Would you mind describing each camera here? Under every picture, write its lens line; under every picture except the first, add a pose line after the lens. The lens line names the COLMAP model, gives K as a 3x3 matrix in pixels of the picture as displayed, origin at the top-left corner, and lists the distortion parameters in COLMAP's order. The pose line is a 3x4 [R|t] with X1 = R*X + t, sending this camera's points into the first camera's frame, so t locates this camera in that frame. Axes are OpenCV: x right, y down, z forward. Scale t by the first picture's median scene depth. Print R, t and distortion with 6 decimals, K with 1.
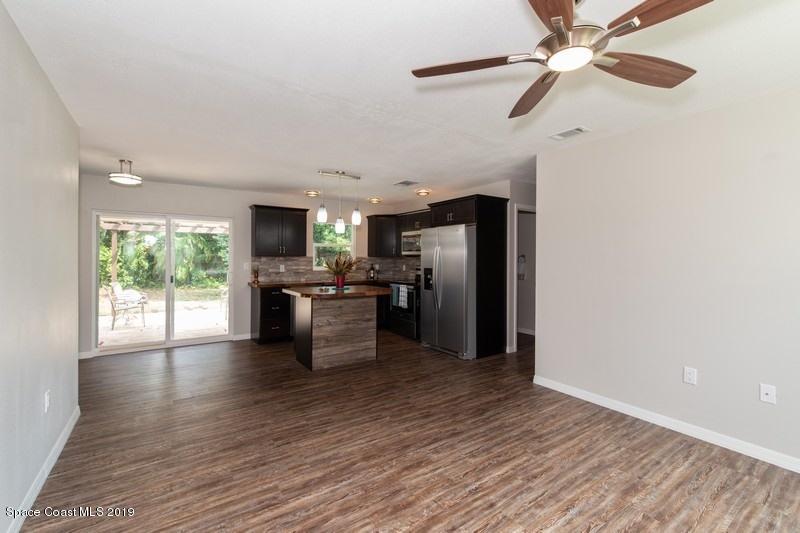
lens RADIAL K [[338.7, 0, 393.2], [0, 338.7, 257.1], [0, 0, 1]] dist [0.002642, 0.000239]
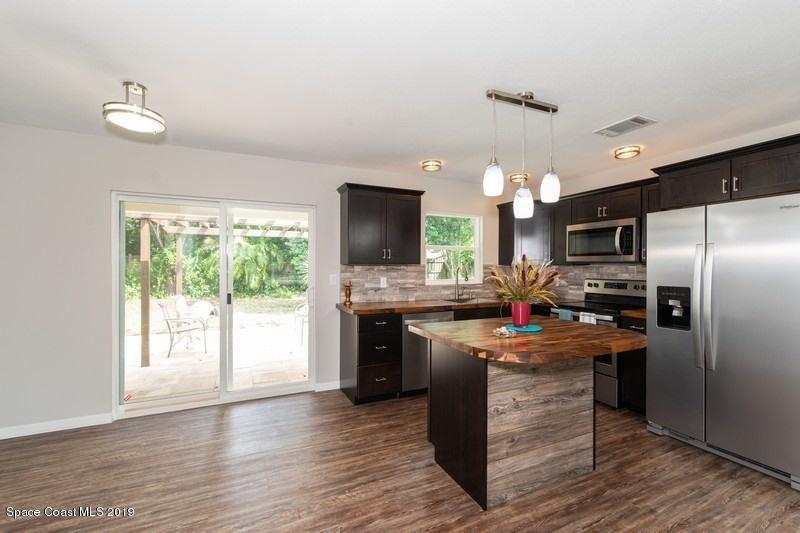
lens RADIAL K [[338.7, 0, 399.8], [0, 338.7, 267.8], [0, 0, 1]] dist [0.002642, 0.000239]
pose [[0.986853, 0.000996, -0.161620, -0.195923], [0.000280, 0.999969, 0.007875, -0.000554], [0.161623, -0.007817, 0.986822, 0.362161]]
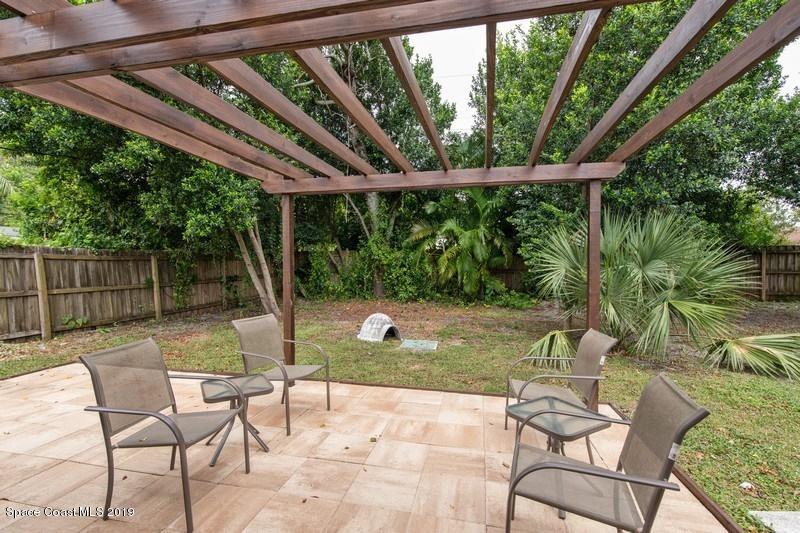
lens RADIAL K [[363.9, 0, 399.9], [0, 363.9, 265.4], [0, 0, 1]] dist [-0.000695, -0.000032]
pose [[0.684067, 0.001809, -0.729416, -0.579751], [0.003877, 0.999974, 0.006115, 0.018504], [0.729408, -0.007011, 0.684043, 1.204033]]
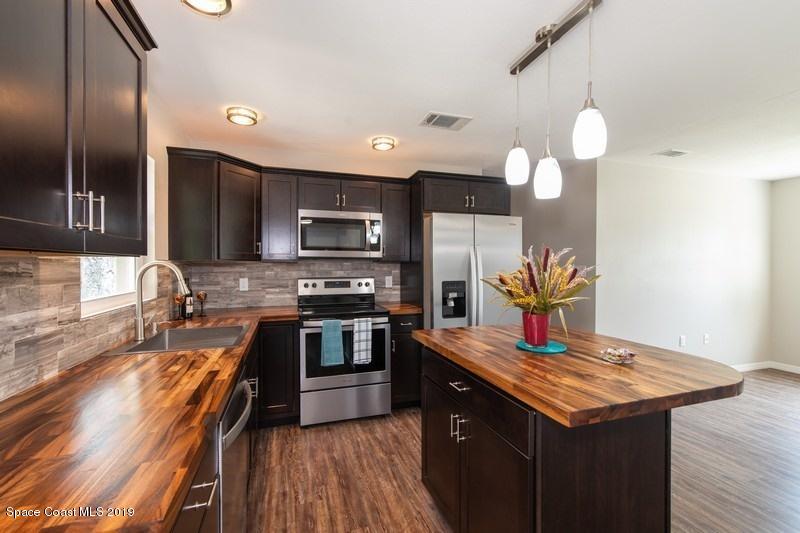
lens RADIAL K [[338.7, 0, 396.4], [0, 338.7, 268.2], [0, 0, 1]] dist [0.002642, 0.000239]
pose [[0.282397, -0.013661, 0.959200, -0.429982], [-0.003733, 0.999875, 0.015339, 0.001603], [-0.959290, -0.007912, 0.282311, 0.810420]]
